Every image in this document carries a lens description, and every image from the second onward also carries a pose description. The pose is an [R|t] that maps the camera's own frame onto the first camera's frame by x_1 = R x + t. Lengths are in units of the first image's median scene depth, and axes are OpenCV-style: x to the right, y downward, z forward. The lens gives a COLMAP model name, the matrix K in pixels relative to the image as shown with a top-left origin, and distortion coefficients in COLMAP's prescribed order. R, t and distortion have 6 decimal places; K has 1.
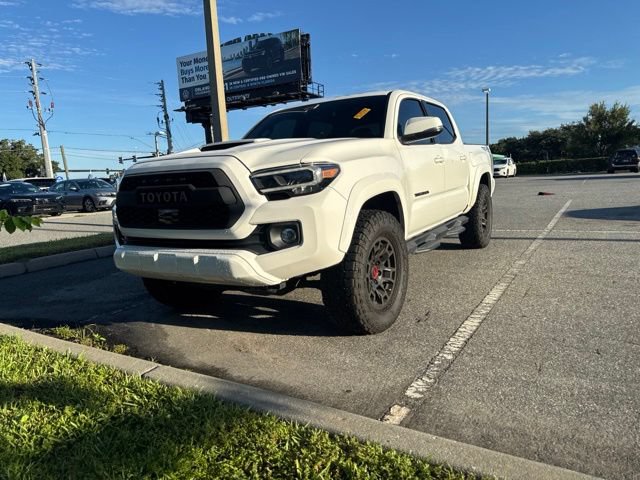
lens RADIAL K [[437.0, 0, 312.4], [0, 437.0, 238.2], [0, 0, 1]] dist [0.043588, -0.042188]
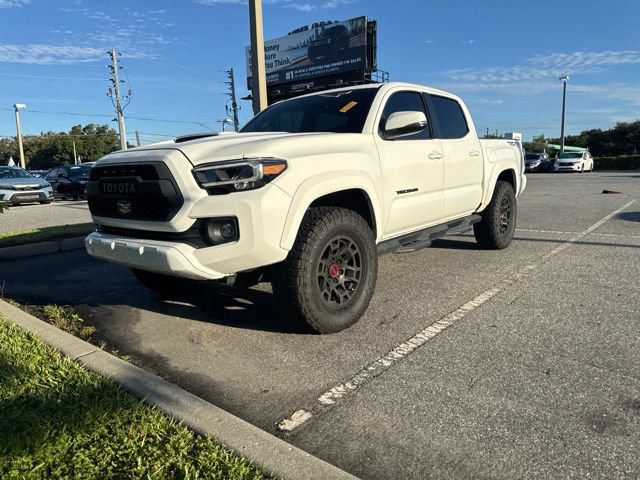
lens RADIAL K [[436.3, 0, 320.6], [0, 436.3, 234.6], [0, 0, 1]] dist [0.053611, -0.063590]
pose [[0.991189, 0.044879, -0.124622, 0.223604], [-0.042719, 0.998888, 0.019956, -0.021005], [0.125379, -0.014457, 0.992004, 0.026816]]
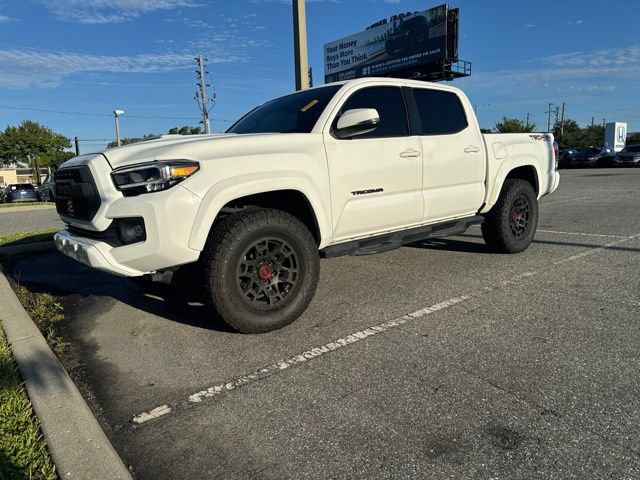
lens RADIAL K [[438.9, 0, 319.9], [0, 438.9, 238.3], [0, 0, 1]] dist [0.041288, -0.042529]
pose [[0.949726, 0.064753, -0.306313, 0.540397], [-0.054068, 0.997600, 0.043249, -0.044755], [0.308378, -0.024513, 0.950948, 0.099670]]
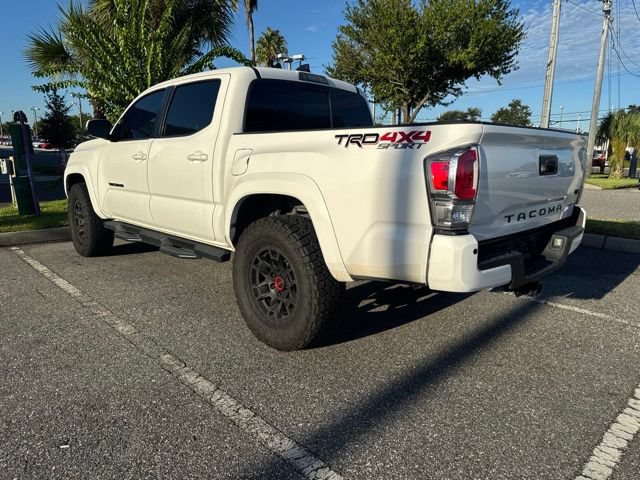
lens RADIAL K [[437.4, 0, 312.2], [0, 437.4, 239.7], [0, 0, 1]] dist [0.042900, -0.042488]
pose [[-0.205721, 0.248996, -0.946403, 1.529219], [-0.146915, 0.948271, 0.281423, -0.440736], [0.967520, 0.196936, -0.158498, 2.067823]]
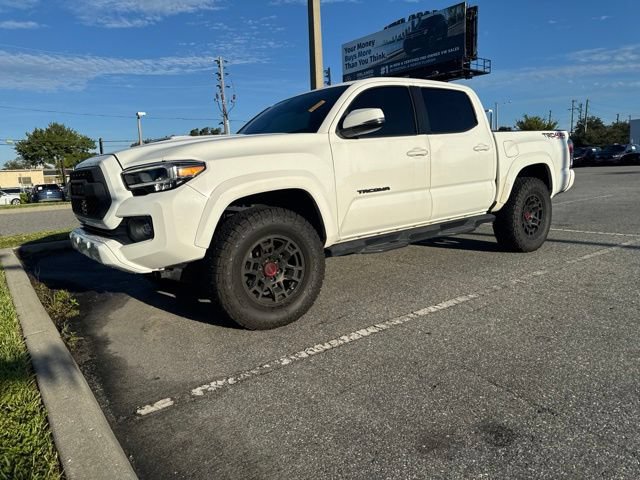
lens RADIAL K [[438.7, 0, 321.0], [0, 438.7, 232.1], [0, 0, 1]] dist [0.042839, -0.044306]
pose [[0.936651, 0.061103, -0.344892, 0.574283], [-0.052916, 0.998050, 0.033112, -0.044745], [0.346243, -0.012764, 0.938058, 0.097191]]
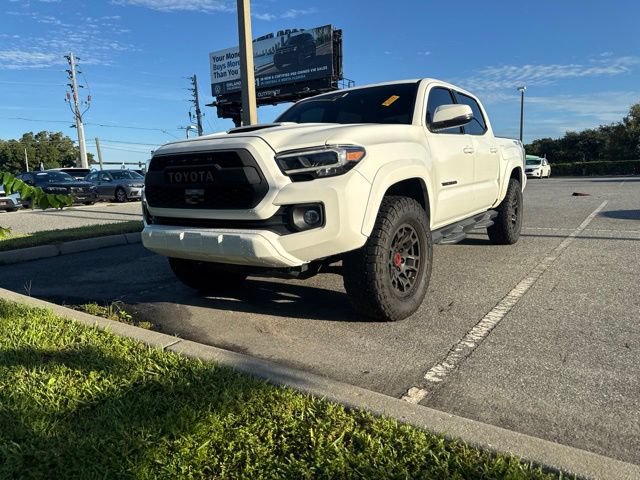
lens RADIAL K [[437.5, 0, 316.4], [0, 437.5, 237.8], [0, 0, 1]] dist [0.042868, -0.043598]
pose [[0.998272, 0.029254, -0.050958, 0.006985], [-0.028985, 0.999562, 0.006005, 0.027907], [0.051111, -0.004517, 0.998683, -0.001874]]
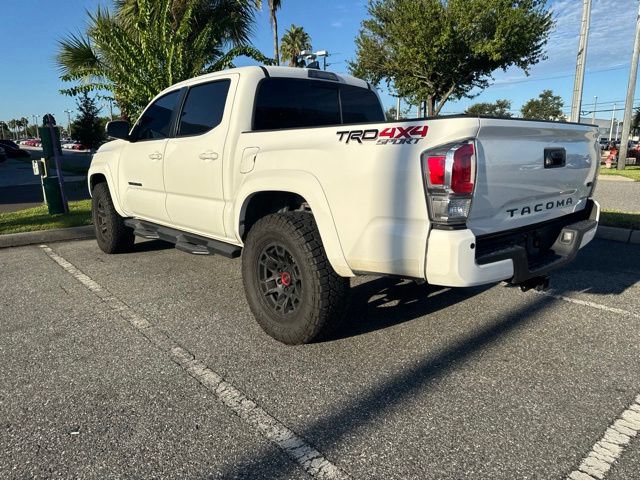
lens RADIAL K [[437.1, 0, 315.3], [0, 437.1, 239.2], [0, 0, 1]] dist [0.045121, -0.045848]
pose [[-0.255041, 0.257145, -0.932111, 1.530894], [-0.124193, 0.947294, 0.295315, -0.448771], [0.958921, 0.191079, -0.209663, 2.112645]]
